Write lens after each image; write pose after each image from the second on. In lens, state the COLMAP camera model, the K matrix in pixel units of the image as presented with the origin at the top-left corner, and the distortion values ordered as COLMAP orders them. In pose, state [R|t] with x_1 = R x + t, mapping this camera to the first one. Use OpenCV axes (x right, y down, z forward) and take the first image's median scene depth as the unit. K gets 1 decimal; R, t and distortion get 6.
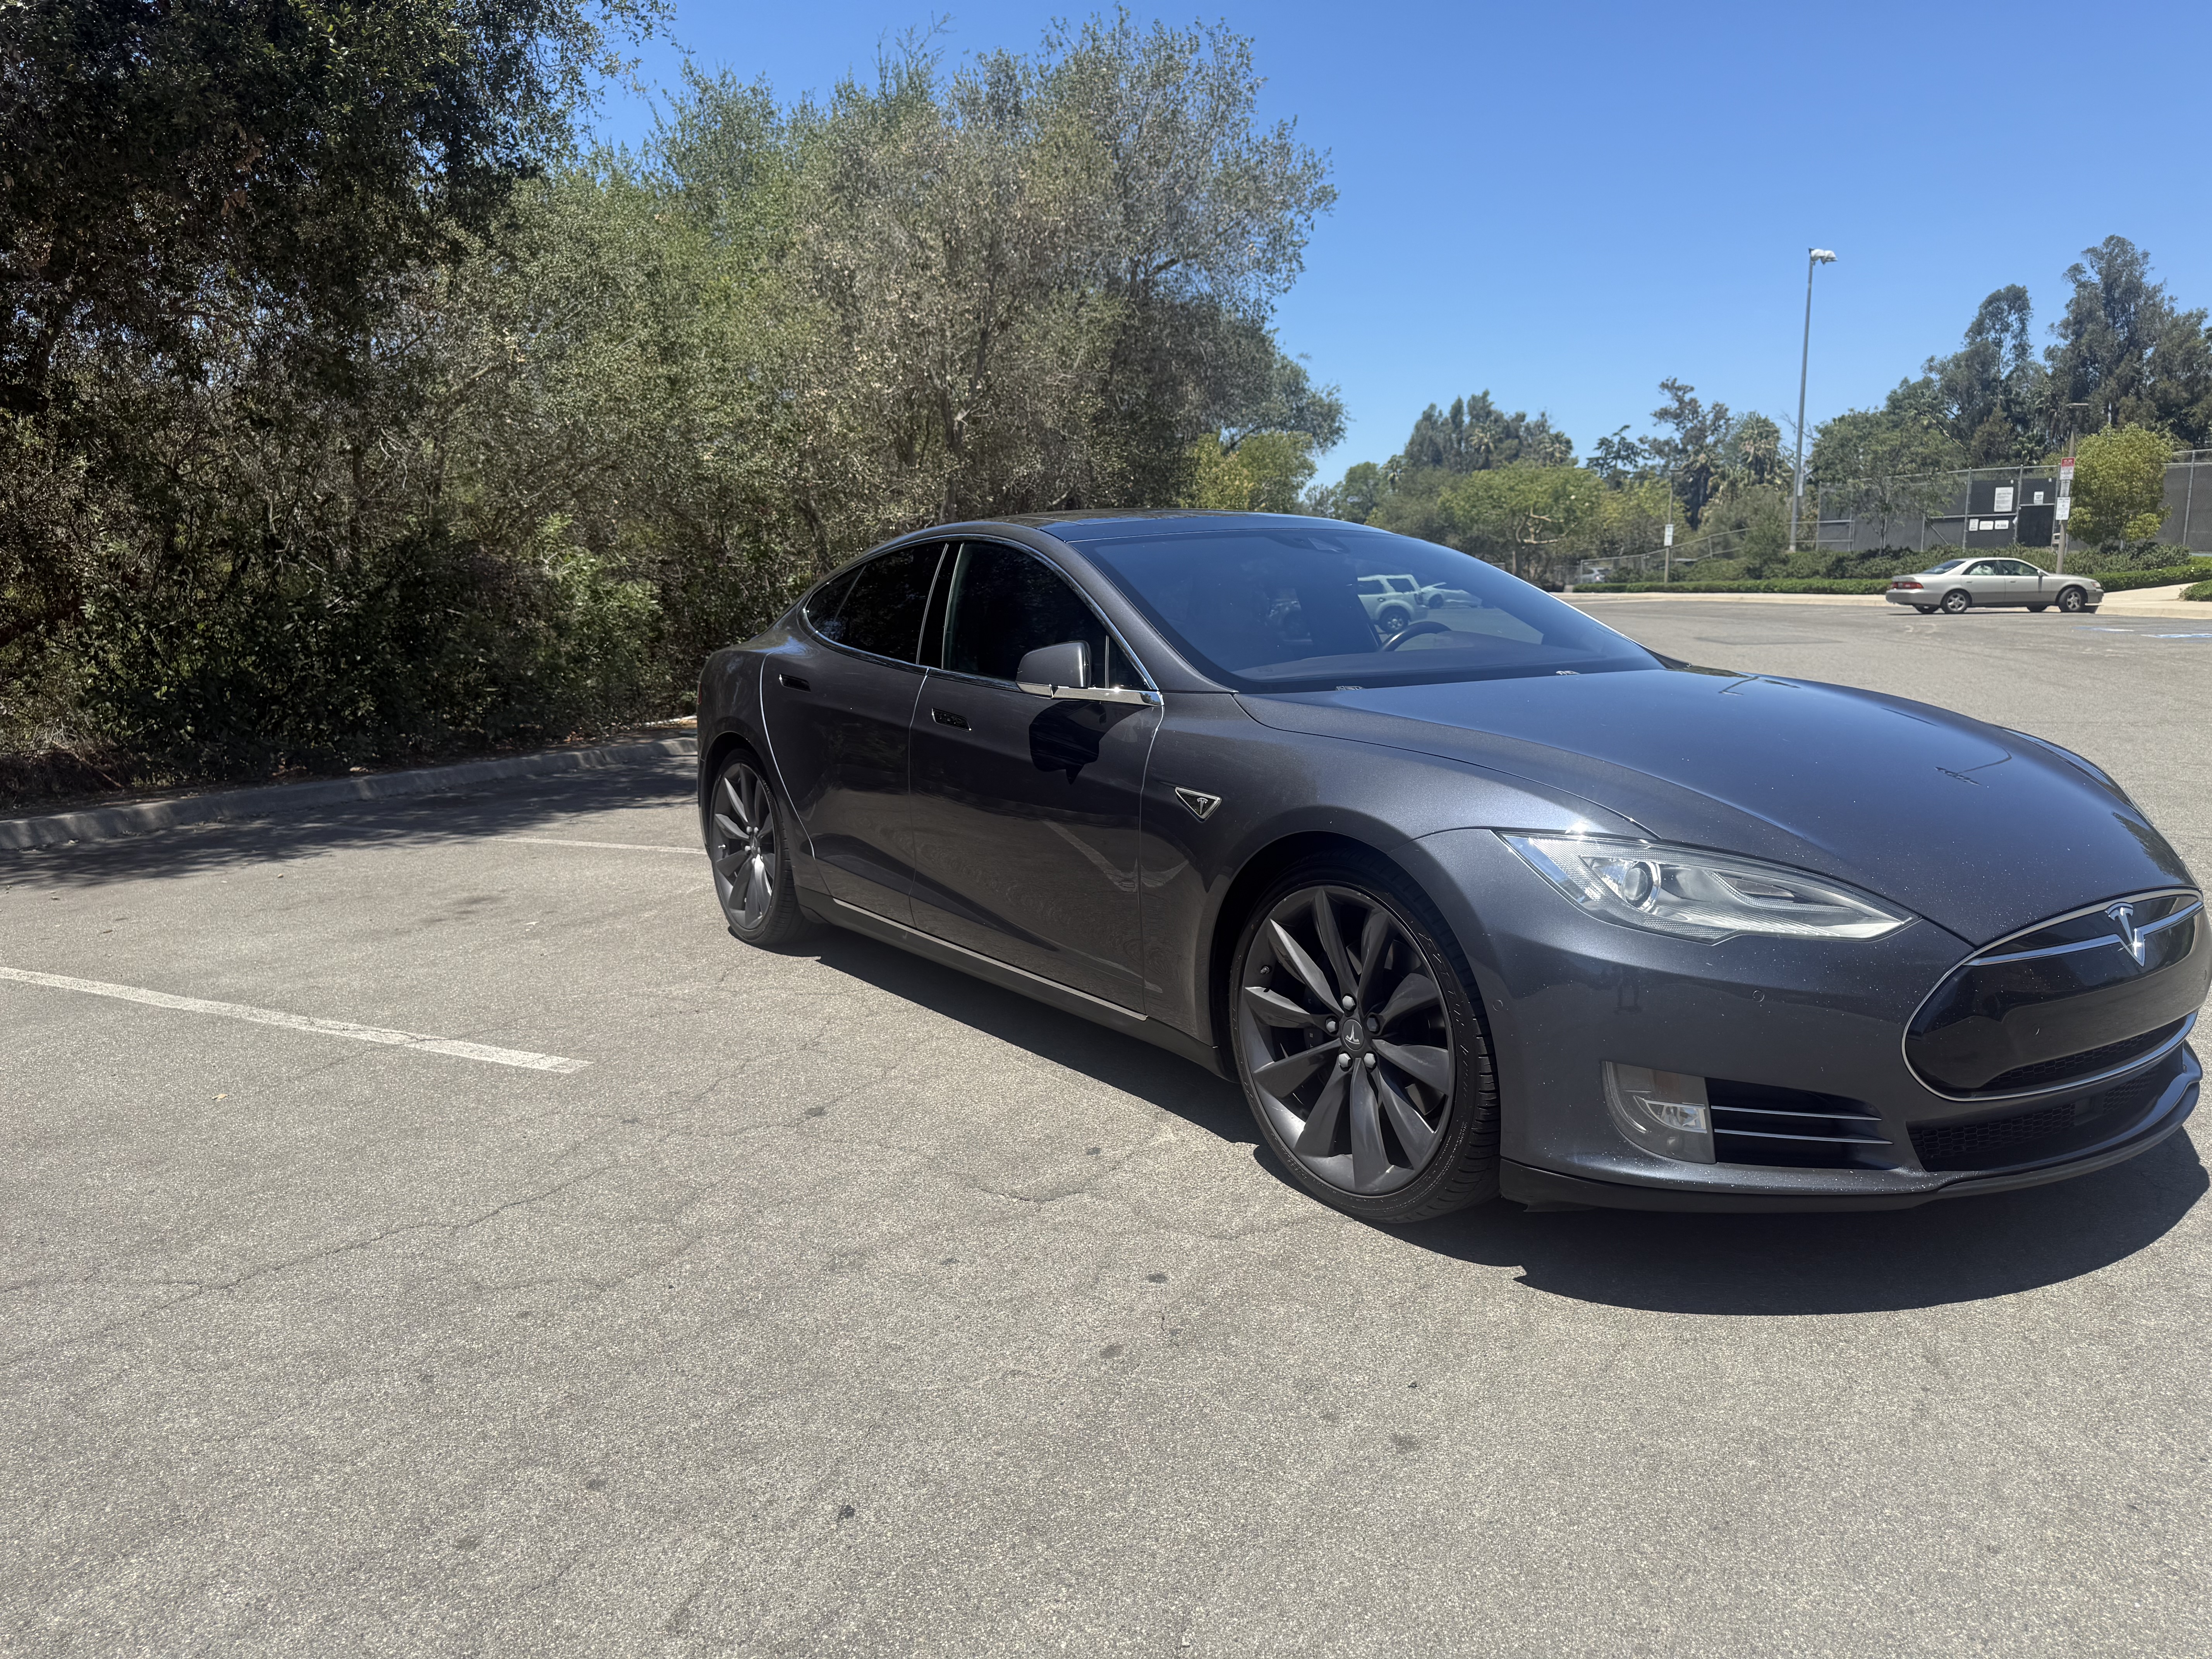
lens RADIAL K [[1655.9, 0, 1110.7], [0, 1655.9, 842.5], [0, 0, 1]] dist [-0.010480, -0.006399]
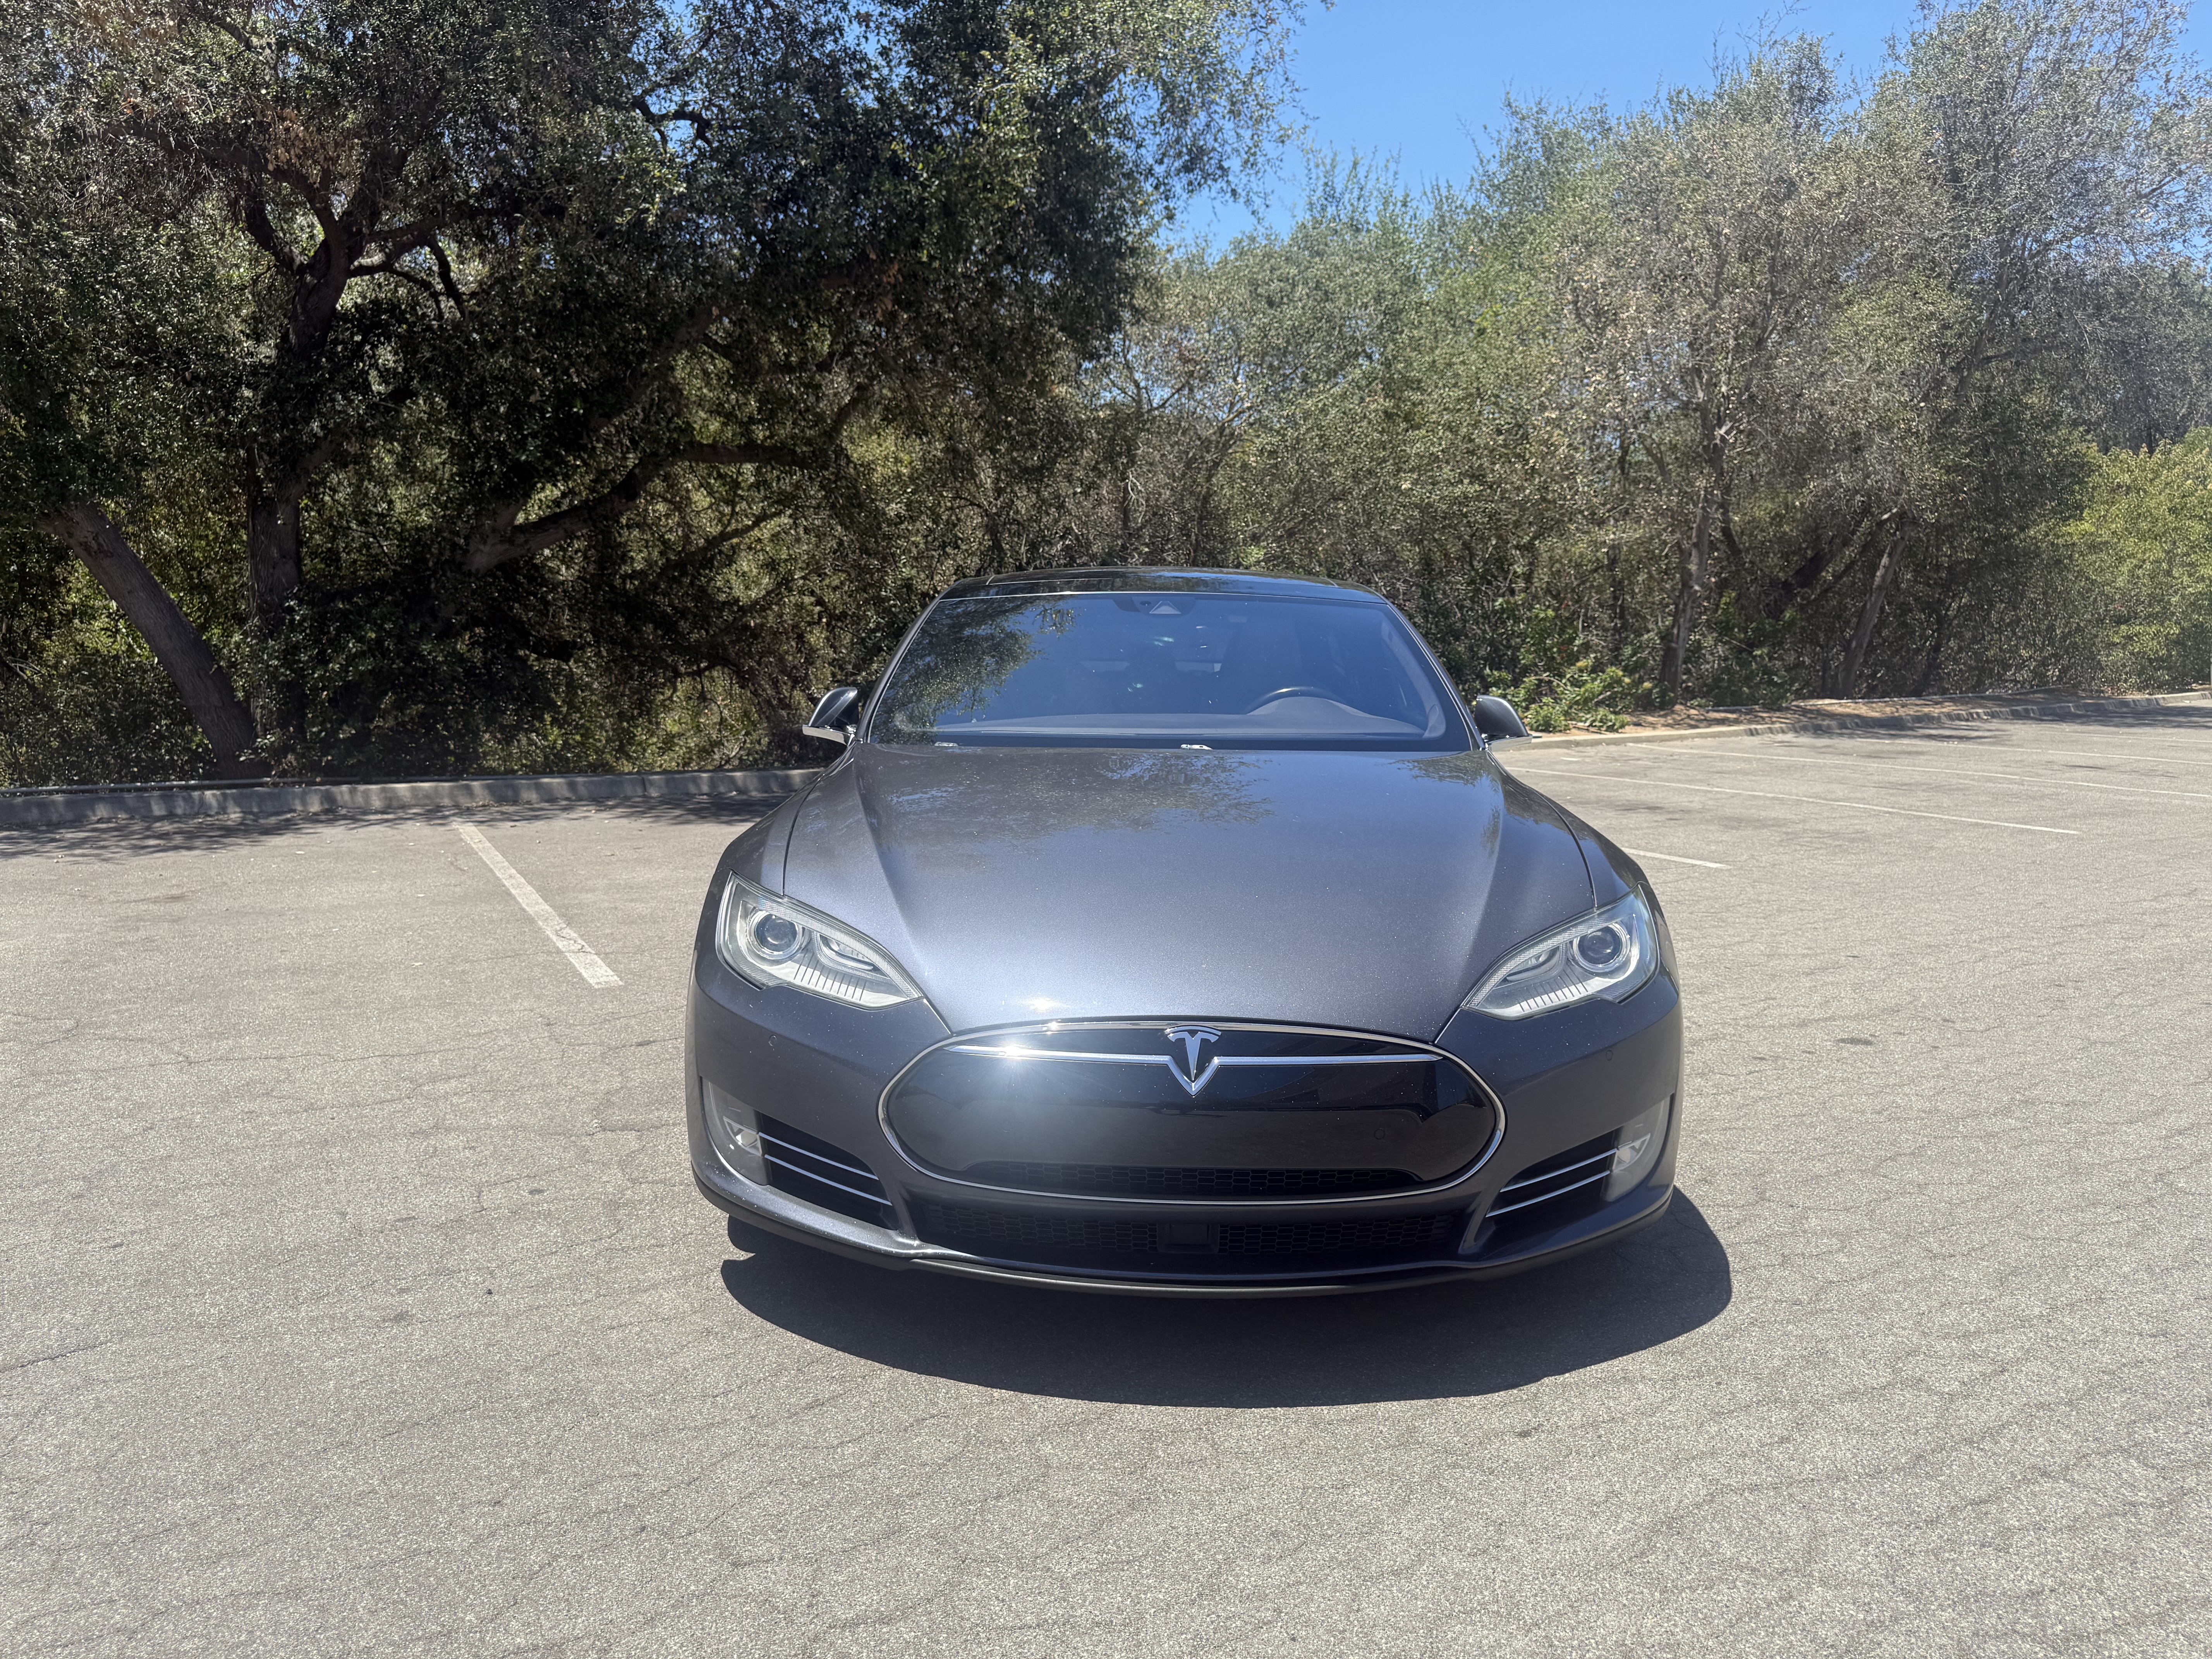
lens RADIAL K [[1655.9, 0, 1110.7], [0, 1655.9, 842.5], [0, 0, 1]] dist [-0.010480, -0.006399]
pose [[0.808653, 0.102151, -0.579350, 0.412212], [-0.103217, 0.994169, 0.031223, -0.034207], [0.579161, 0.034550, 0.814481, 0.073908]]
